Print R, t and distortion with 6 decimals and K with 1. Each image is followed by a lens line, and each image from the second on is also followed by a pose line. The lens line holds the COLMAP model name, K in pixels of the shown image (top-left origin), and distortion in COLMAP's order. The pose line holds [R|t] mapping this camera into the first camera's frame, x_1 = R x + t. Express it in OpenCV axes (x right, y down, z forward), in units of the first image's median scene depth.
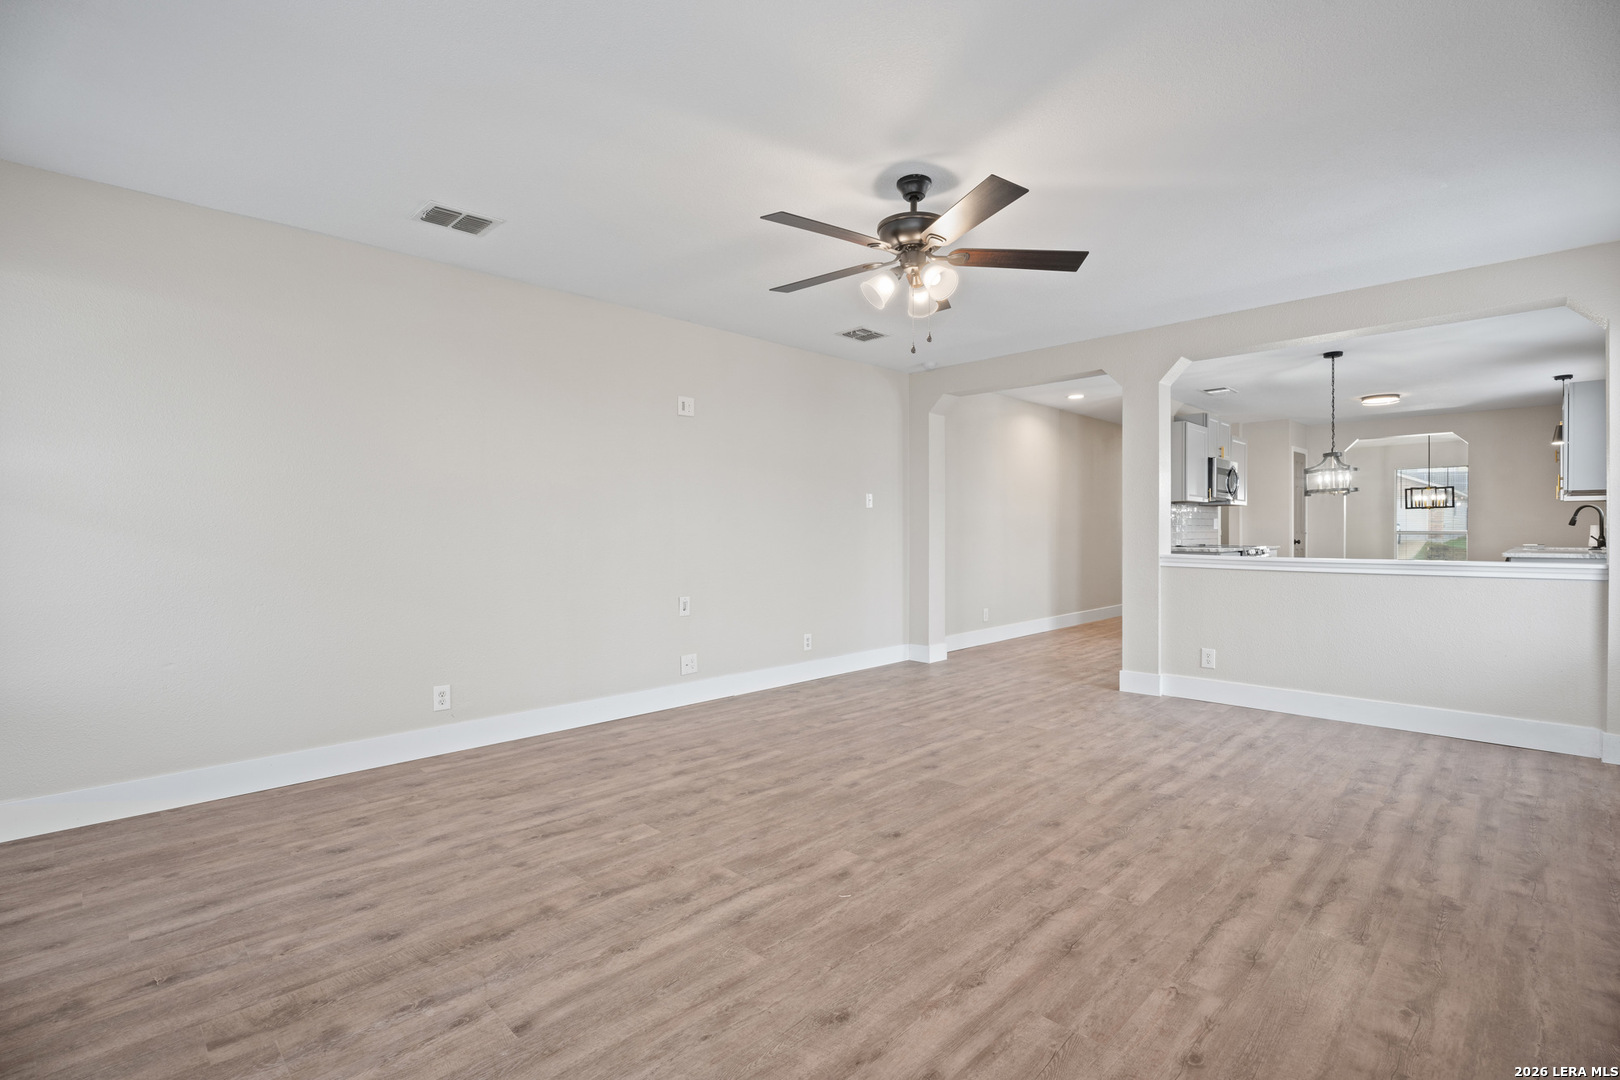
lens RADIAL K [[776.9, 0, 800.6], [0, 776.9, 516.8], [0, 0, 1]] dist [-0.009536, -0.000438]
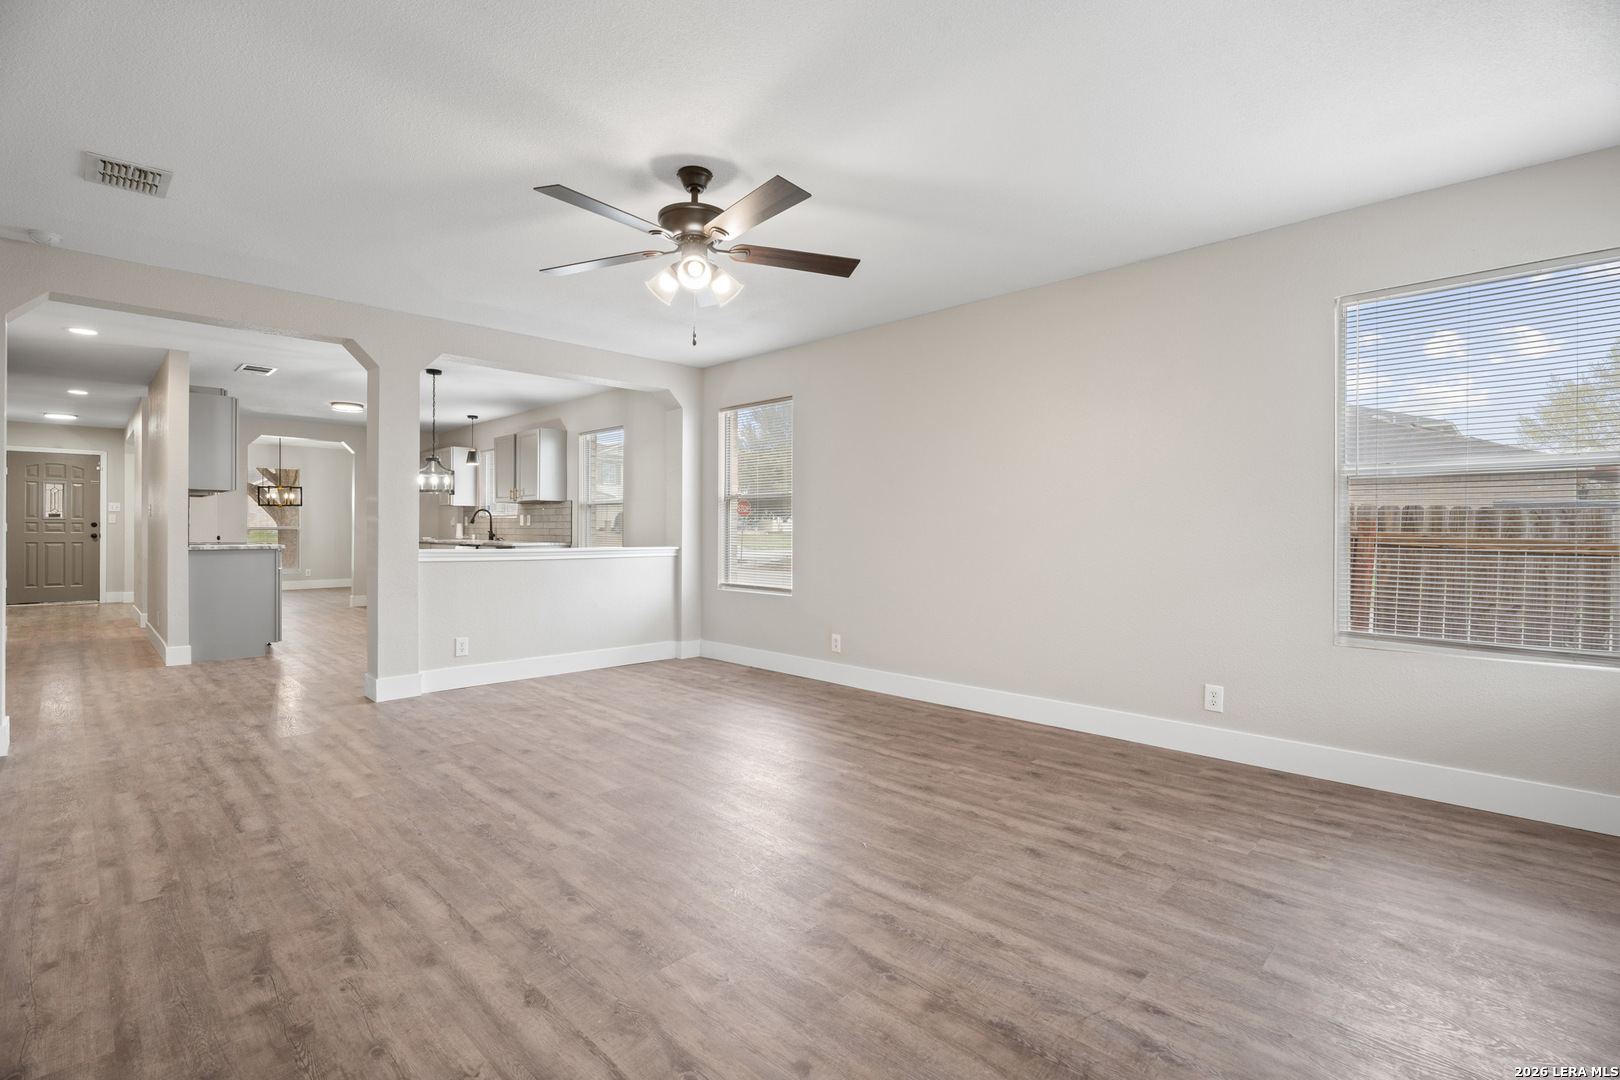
lens RADIAL K [[712.8, 0, 842.8], [0, 712.8, 523.8], [0, 0, 1]] dist [-0.002416, -0.000545]
pose [[-0.028914, 0.009133, 0.999540, -0.842147], [-0.026040, 0.999612, -0.009887, 0.014625], [-0.999243, -0.026314, -0.028665, 0.891231]]
